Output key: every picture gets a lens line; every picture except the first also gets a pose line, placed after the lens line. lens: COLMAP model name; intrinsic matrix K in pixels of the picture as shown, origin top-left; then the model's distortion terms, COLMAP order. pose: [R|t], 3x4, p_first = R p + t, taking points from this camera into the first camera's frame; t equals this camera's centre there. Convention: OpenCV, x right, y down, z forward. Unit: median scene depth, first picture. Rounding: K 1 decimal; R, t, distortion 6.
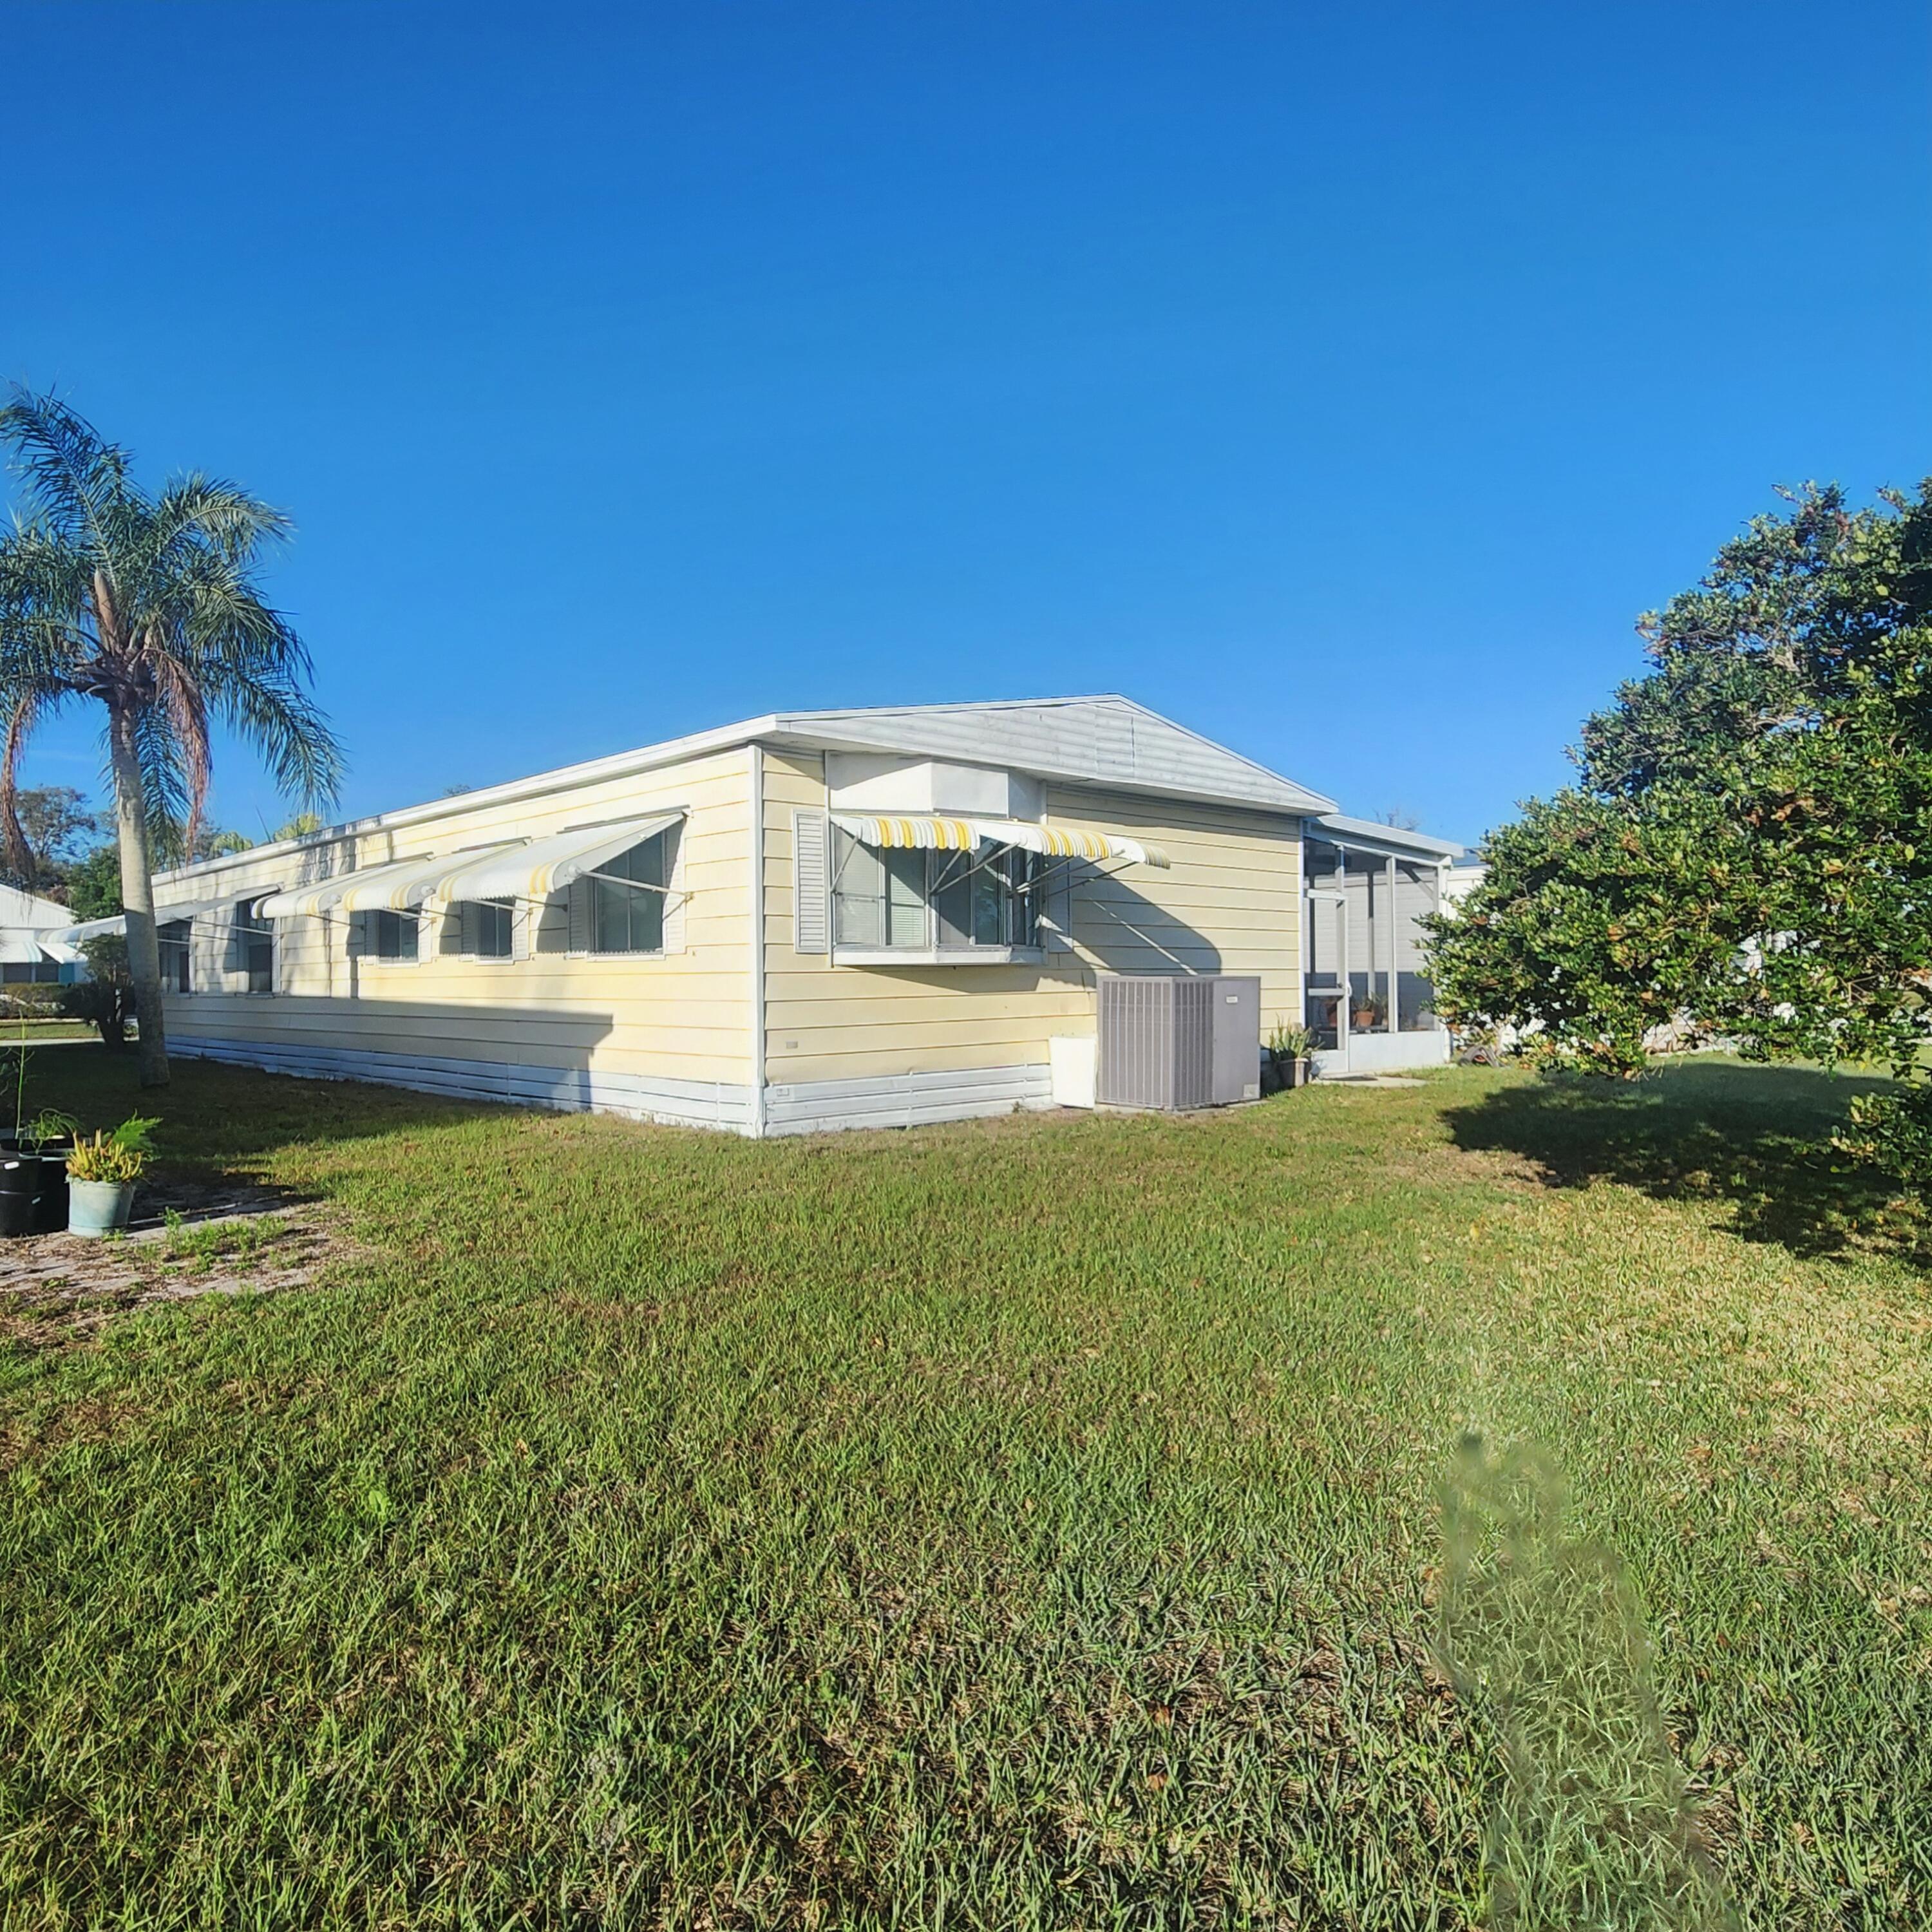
lens RADIAL K [[1269.2, 0, 966.0], [0, 1269.2, 966.0], [0, 0, 1]] dist [0.003954, 0.000386]
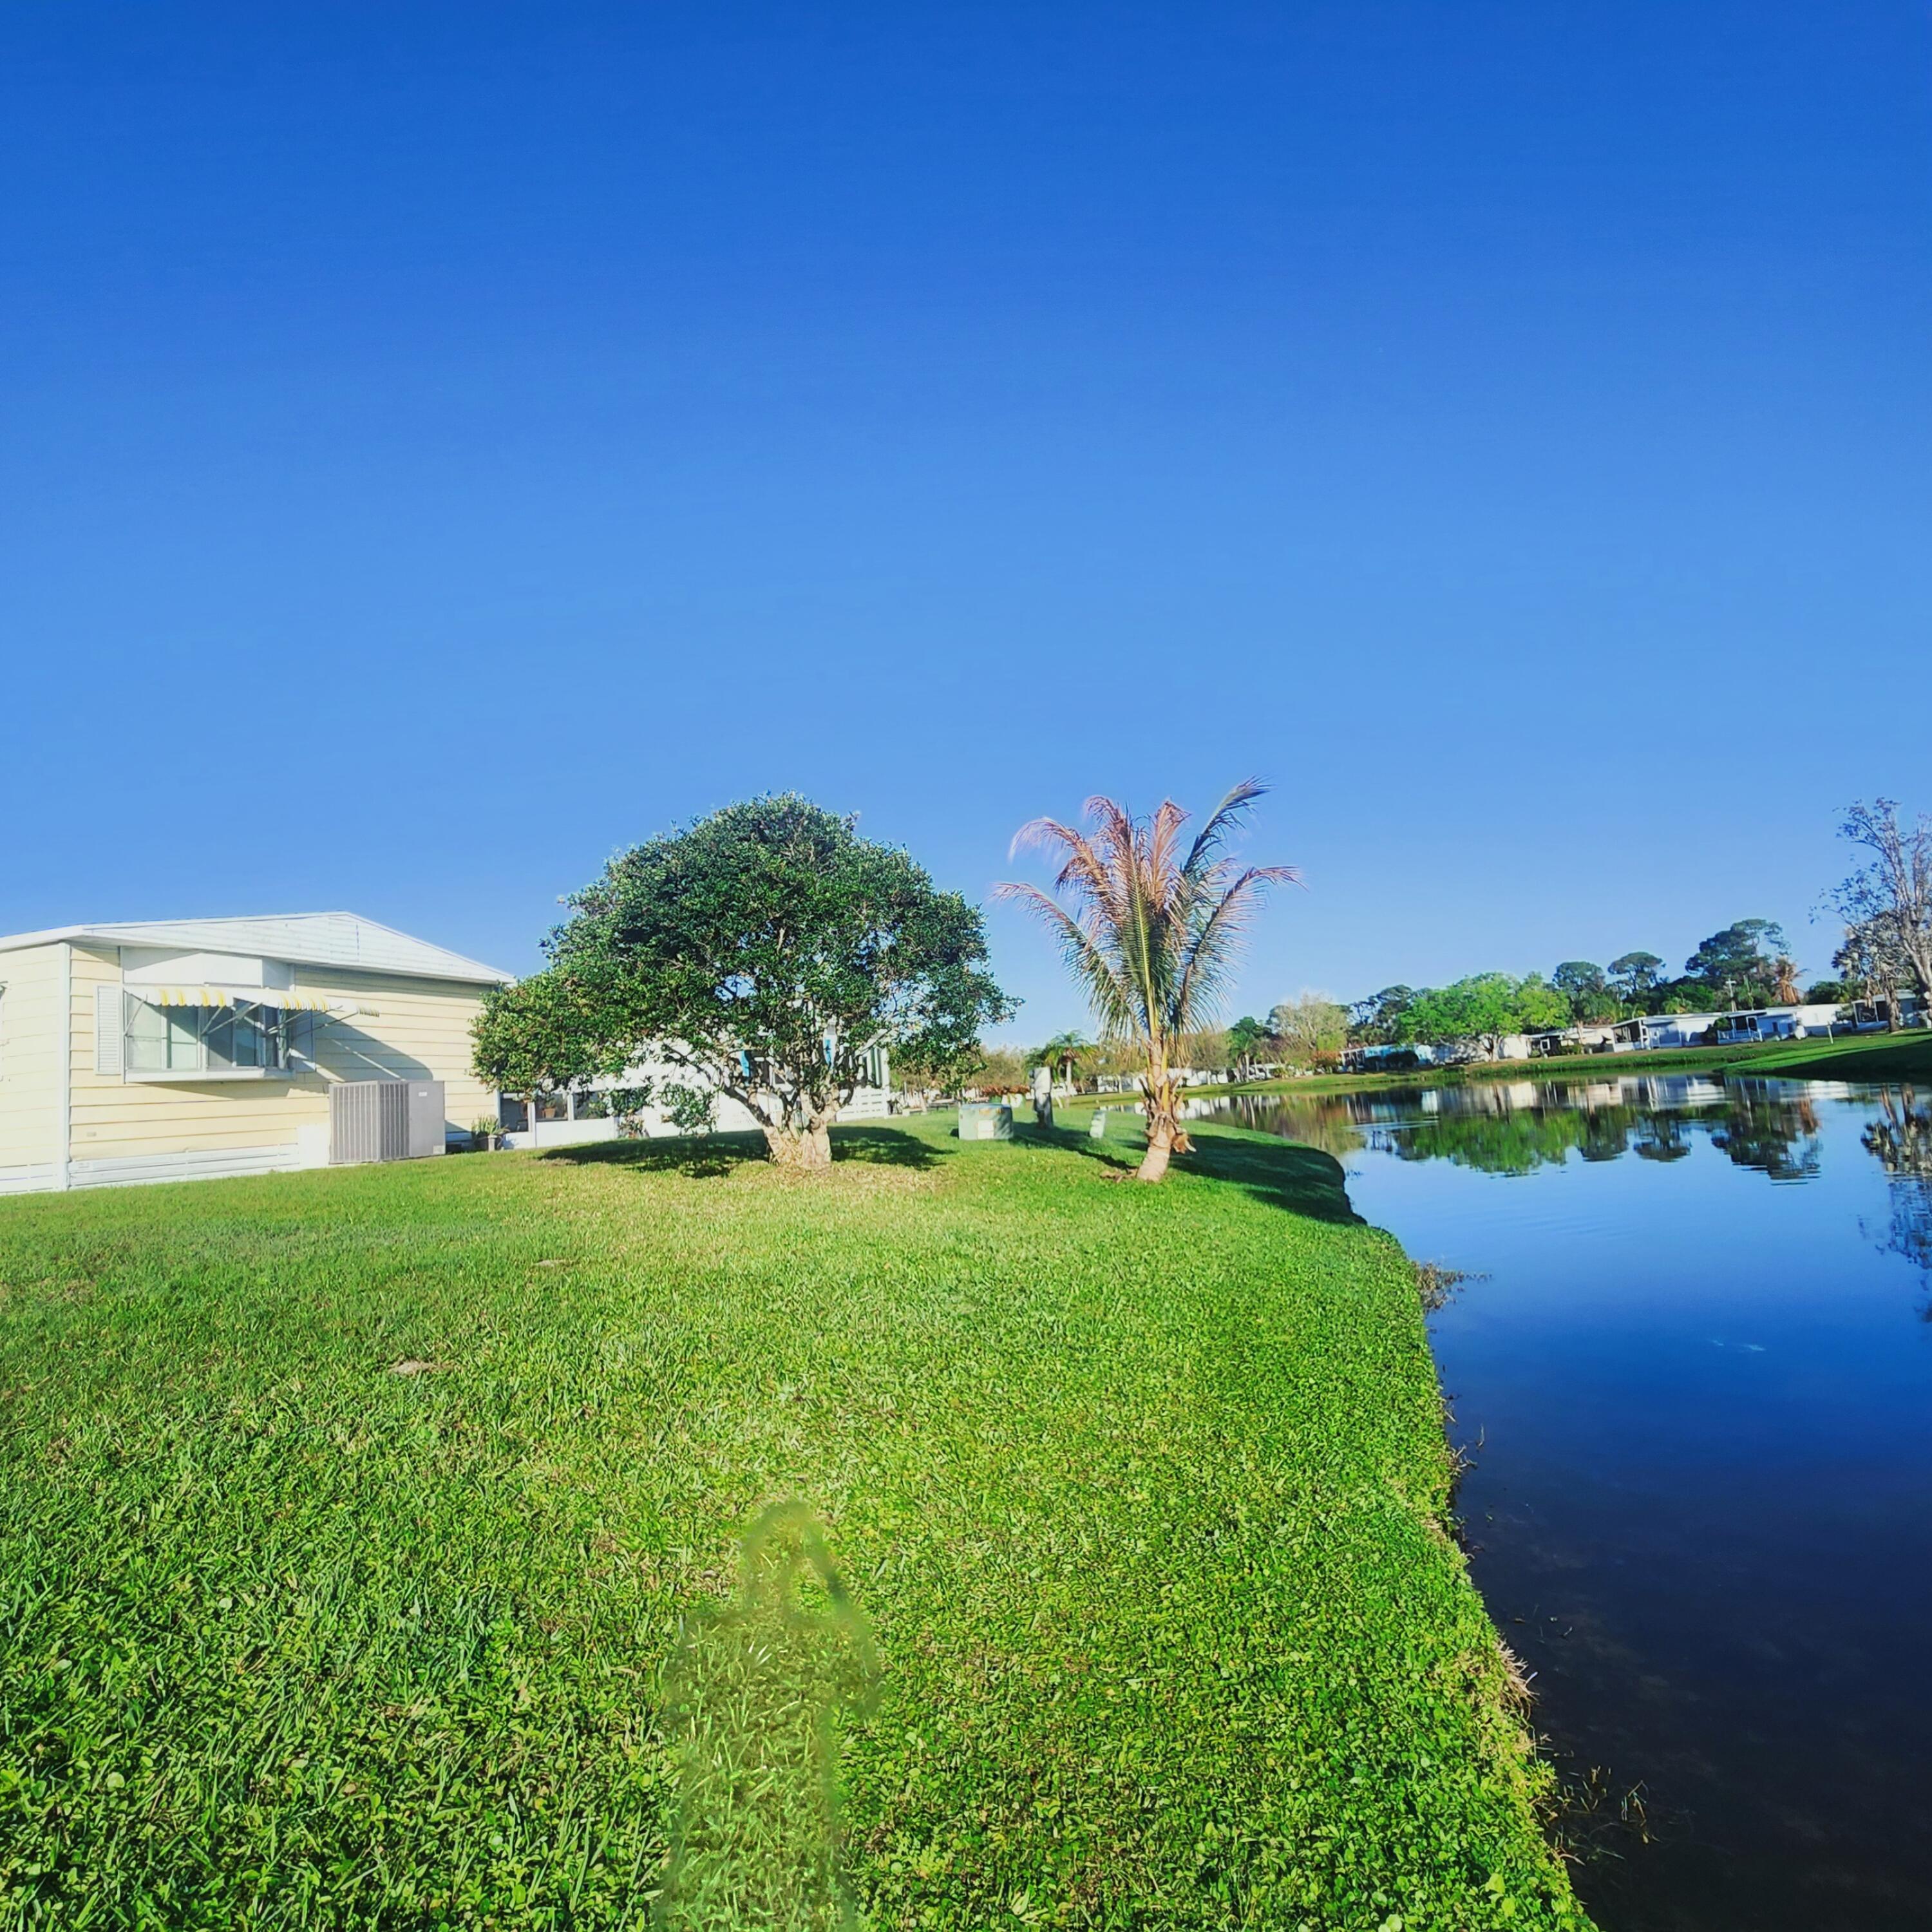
lens RADIAL K [[1077.0, 0, 940.4], [0, 1077.0, 970.4], [0, 0, 1]] dist [-0.001139, -0.002943]
pose [[0.859848, -0.001622, 0.510548, 0.075476], [0.067723, 0.991521, -0.110906, 0.070772], [-0.506039, 0.129938, 0.852667, -0.593063]]
